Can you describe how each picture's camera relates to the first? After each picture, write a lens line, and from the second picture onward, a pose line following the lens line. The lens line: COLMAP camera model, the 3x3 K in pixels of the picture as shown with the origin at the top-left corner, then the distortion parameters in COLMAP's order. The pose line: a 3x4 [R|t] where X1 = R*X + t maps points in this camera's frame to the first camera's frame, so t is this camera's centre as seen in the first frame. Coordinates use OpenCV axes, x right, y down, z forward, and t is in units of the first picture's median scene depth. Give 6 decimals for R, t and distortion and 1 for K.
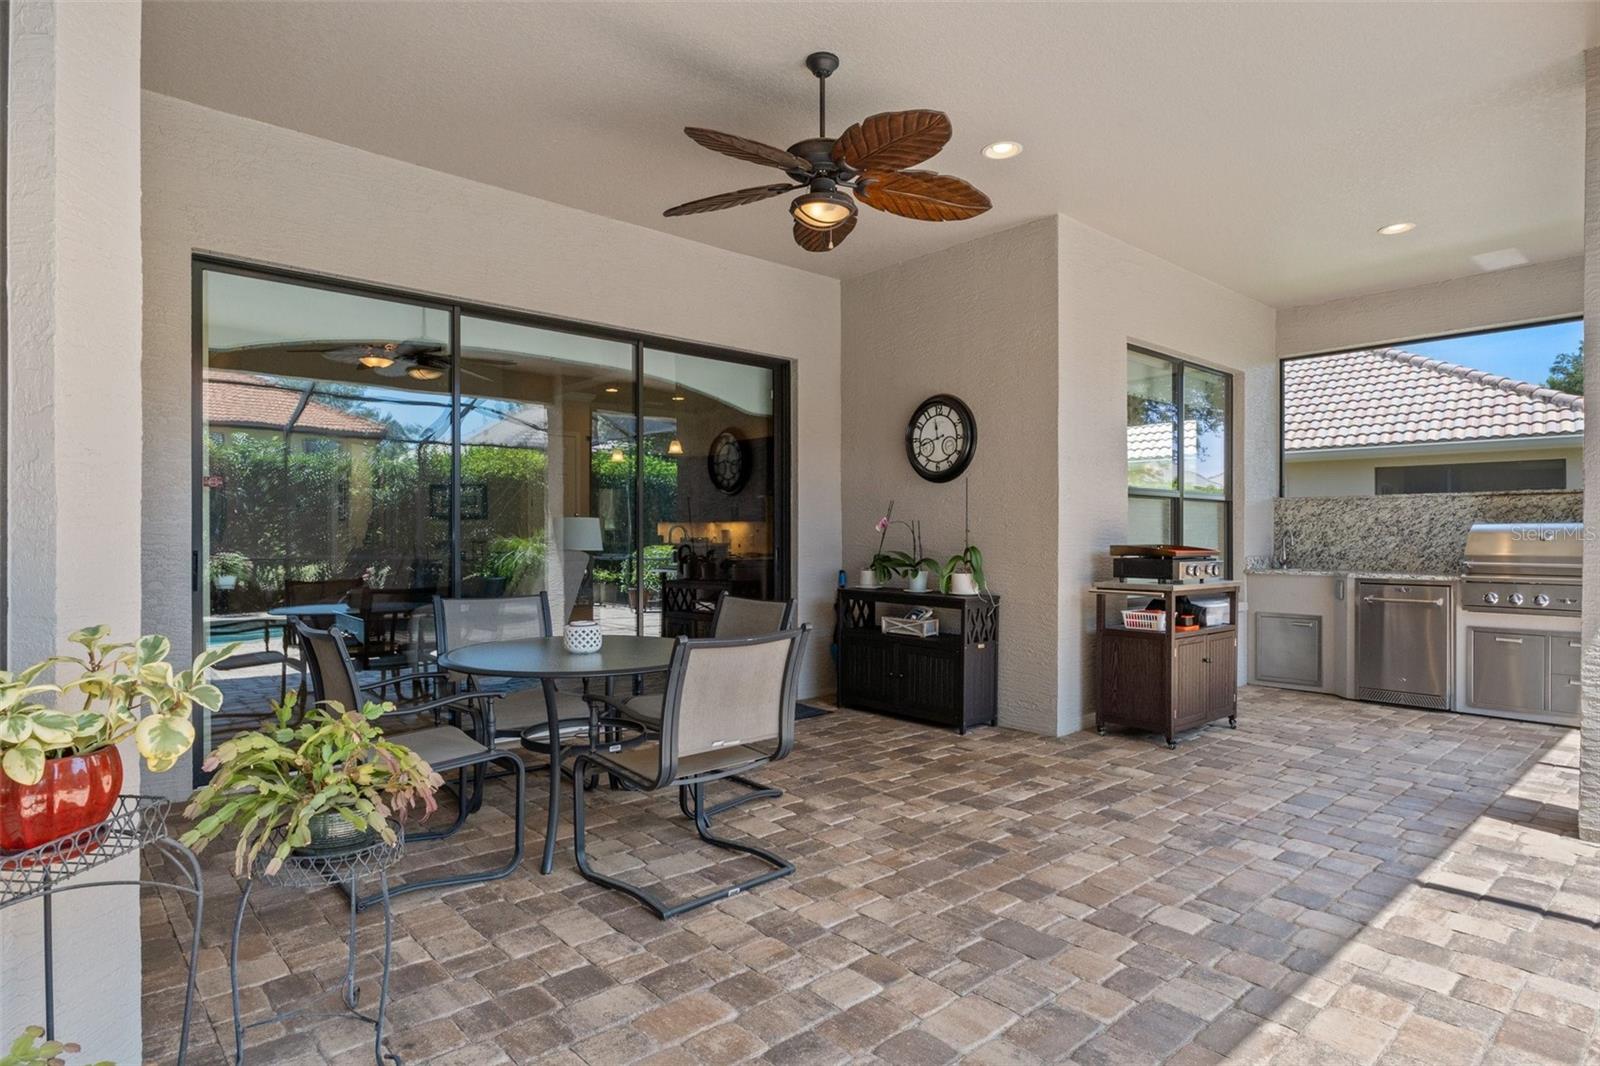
lens RADIAL K [[885.3, 0, 798.8], [0, 885.3, 527.7], [0, 0, 1]] dist [-0.000036, 0.000506]
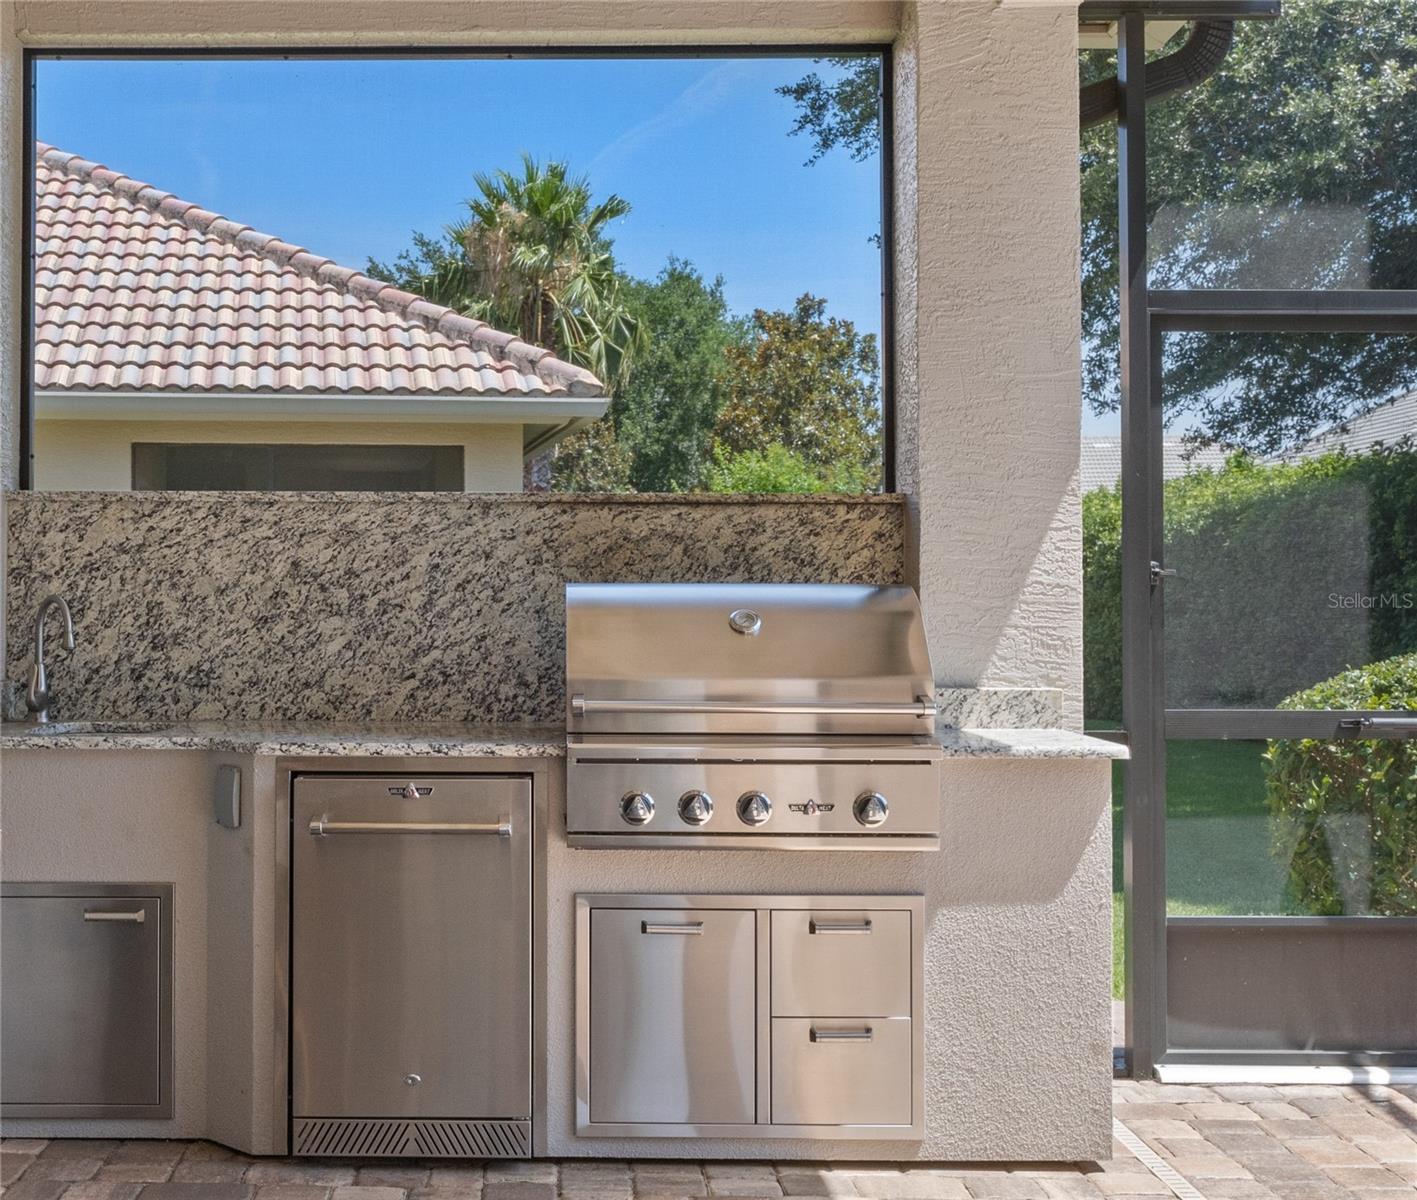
lens RADIAL K [[2294.1, 0, 708.5], [0, 2294.1, 600.0], [0, 0, 1]] dist [-0.016899, -0.025591]
pose [[0.674226, 0.003481, 0.738517, 0.118630], [-0.011137, 0.999923, 0.005454, -0.002841], [-0.738441, -0.011902, 0.674213, 0.294567]]
